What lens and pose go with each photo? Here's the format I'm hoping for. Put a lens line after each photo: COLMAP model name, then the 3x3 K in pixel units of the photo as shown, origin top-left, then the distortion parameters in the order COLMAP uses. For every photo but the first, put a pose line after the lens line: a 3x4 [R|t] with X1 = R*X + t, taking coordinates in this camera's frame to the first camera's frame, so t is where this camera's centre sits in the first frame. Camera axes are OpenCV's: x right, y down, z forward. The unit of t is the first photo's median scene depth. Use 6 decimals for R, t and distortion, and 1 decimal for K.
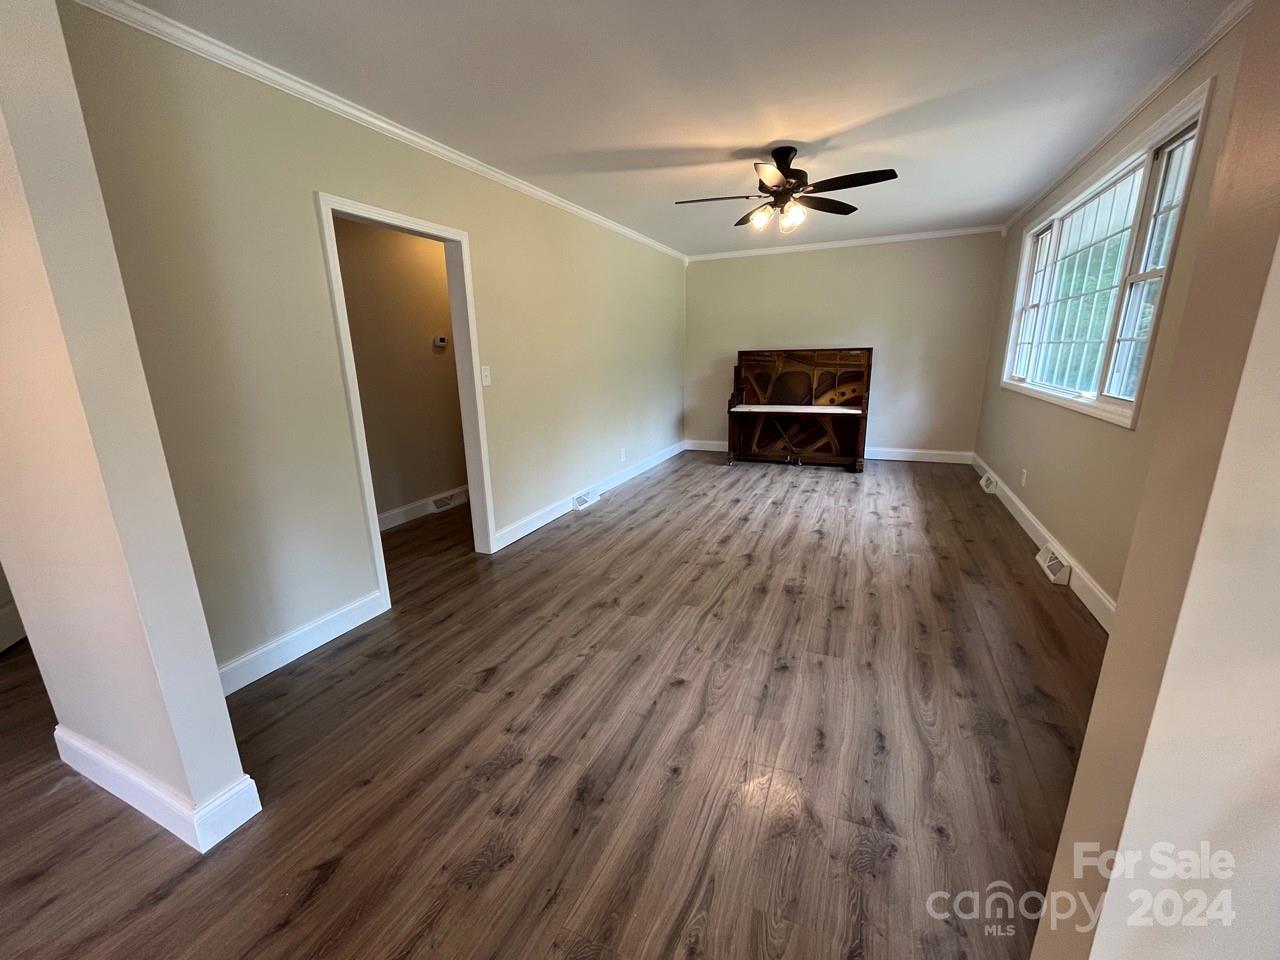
lens RADIAL K [[521.3, 0, 639.4], [0, 521.3, 485.8], [0, 0, 1]] dist [-0.002014, 0.000015]
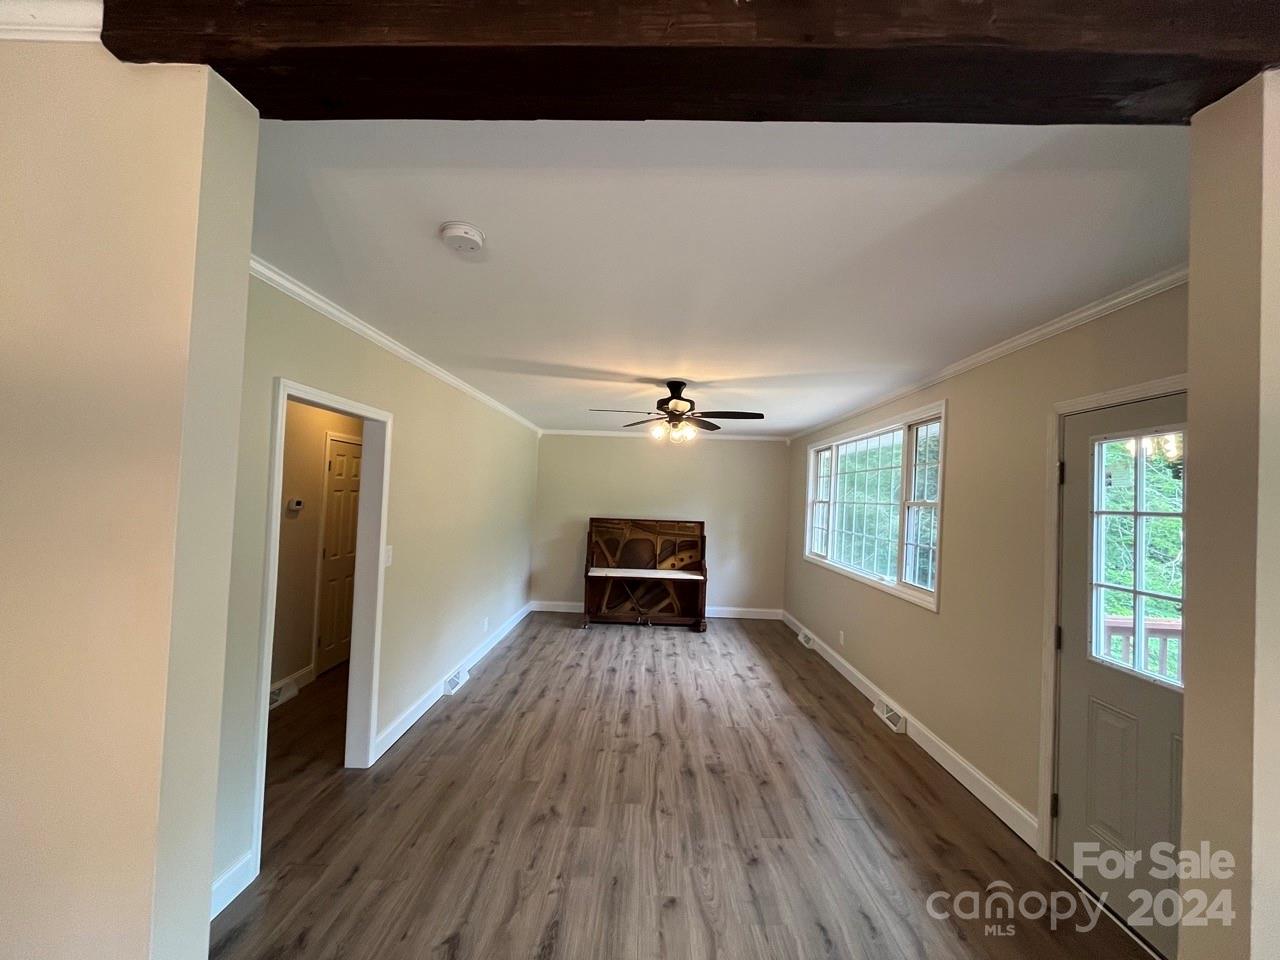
lens RADIAL K [[521.3, 0, 639.4], [0, 521.3, 485.8], [0, 0, 1]] dist [-0.002014, 0.000015]
pose [[0.919572, 0.064071, 0.387661, -0.224625], [0.040884, 0.965658, -0.256579, -0.068509], [-0.390788, 0.251792, 0.885373, -0.014382]]
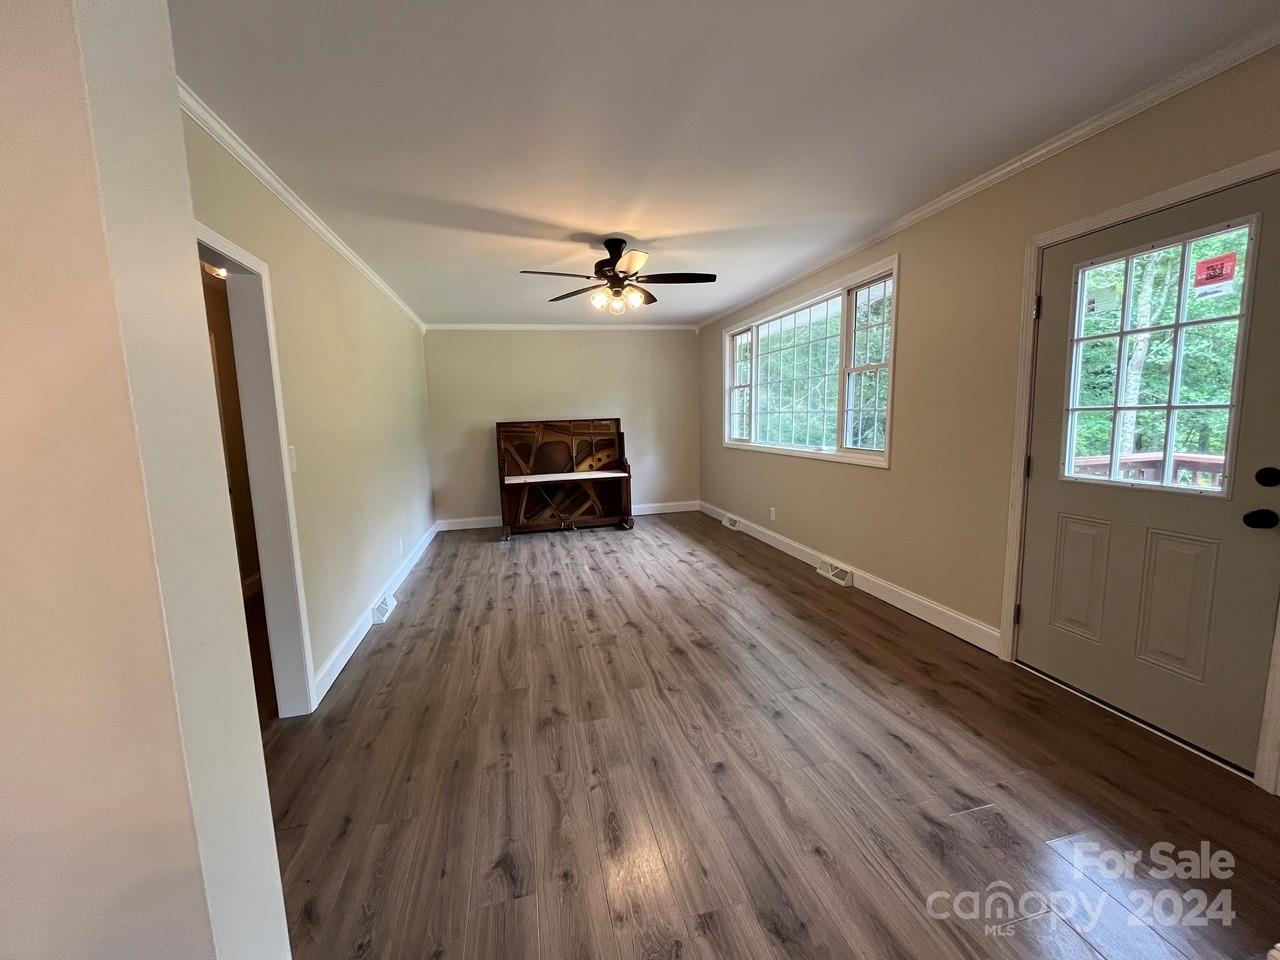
lens RADIAL K [[521.3, 0, 639.4], [0, 521.3, 485.8], [0, 0, 1]] dist [-0.002014, 0.000015]
pose [[0.796787, -0.083960, 0.598399, -0.308238], [0.162985, 0.983458, -0.079034, -0.036653], [-0.581865, 0.160503, 0.797290, 0.146352]]
